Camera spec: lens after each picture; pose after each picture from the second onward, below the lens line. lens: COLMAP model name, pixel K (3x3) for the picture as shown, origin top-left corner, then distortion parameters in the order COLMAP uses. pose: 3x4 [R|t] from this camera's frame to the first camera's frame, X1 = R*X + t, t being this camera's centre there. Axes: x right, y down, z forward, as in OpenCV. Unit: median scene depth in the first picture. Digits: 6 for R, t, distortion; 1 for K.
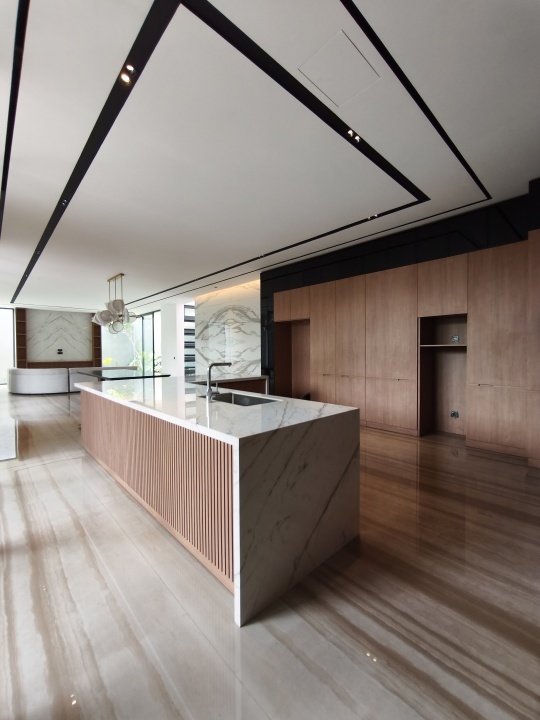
lens RADIAL K [[311.1, 0, 265.3], [0, 311.1, 360.0], [0, 0, 1]] dist [0.018407, -0.000122]
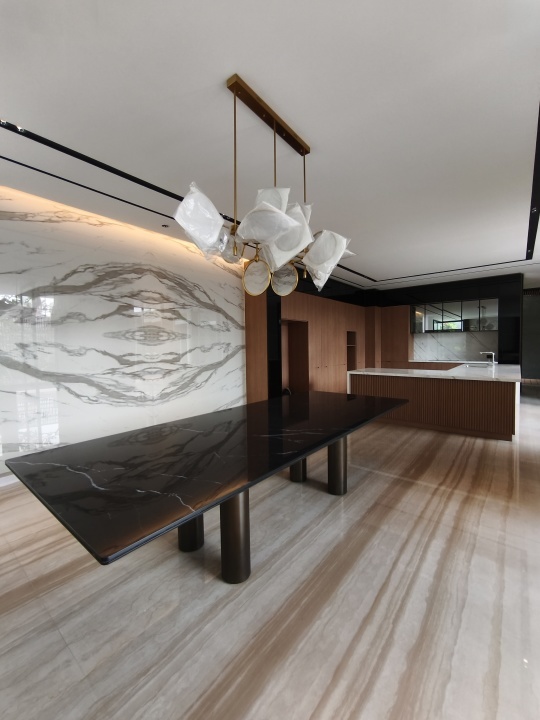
lens RADIAL K [[311.1, 0, 272.2], [0, 311.1, 354.2], [0, 0, 1]] dist [0.018407, -0.000122]
pose [[-0.154429, -0.024323, 0.987704, -0.679190], [0.034613, 0.998950, 0.030012, -0.035227], [-0.987397, 0.038822, -0.153425, 0.900547]]
